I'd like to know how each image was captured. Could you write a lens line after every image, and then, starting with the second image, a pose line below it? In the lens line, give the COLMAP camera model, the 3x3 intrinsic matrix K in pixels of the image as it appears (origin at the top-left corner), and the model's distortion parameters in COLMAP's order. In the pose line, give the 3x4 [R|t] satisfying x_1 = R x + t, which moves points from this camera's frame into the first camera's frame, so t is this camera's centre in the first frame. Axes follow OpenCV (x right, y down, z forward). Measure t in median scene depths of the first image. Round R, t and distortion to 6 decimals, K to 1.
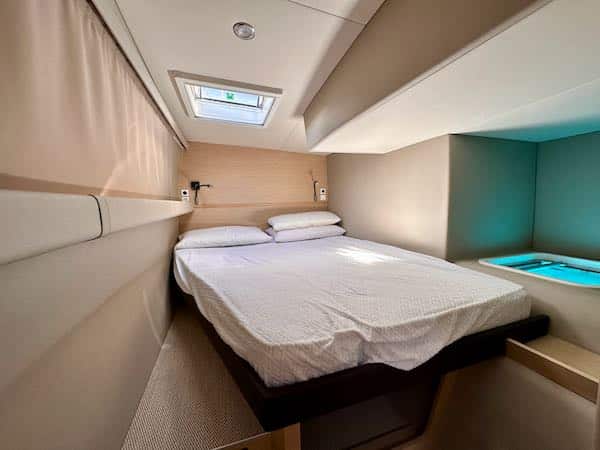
lens RADIAL K [[239.1, 0, 300.0], [0, 239.1, 225.0], [0, 0, 1]] dist [-0.000793, 0.000288]
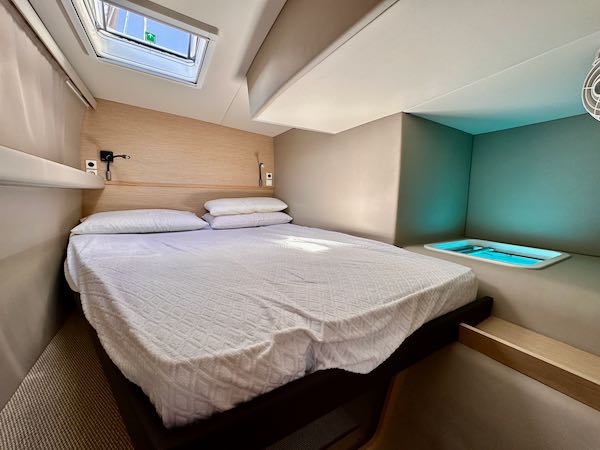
lens RADIAL K [[239.1, 0, 300.0], [0, 239.1, 225.0], [0, 0, 1]] dist [-0.000793, 0.000288]
pose [[0.975408, 0.017875, 0.219682, 0.041571], [-0.022965, 0.999523, 0.020634, 0.081702], [-0.219208, -0.025172, 0.975353, 0.222594]]
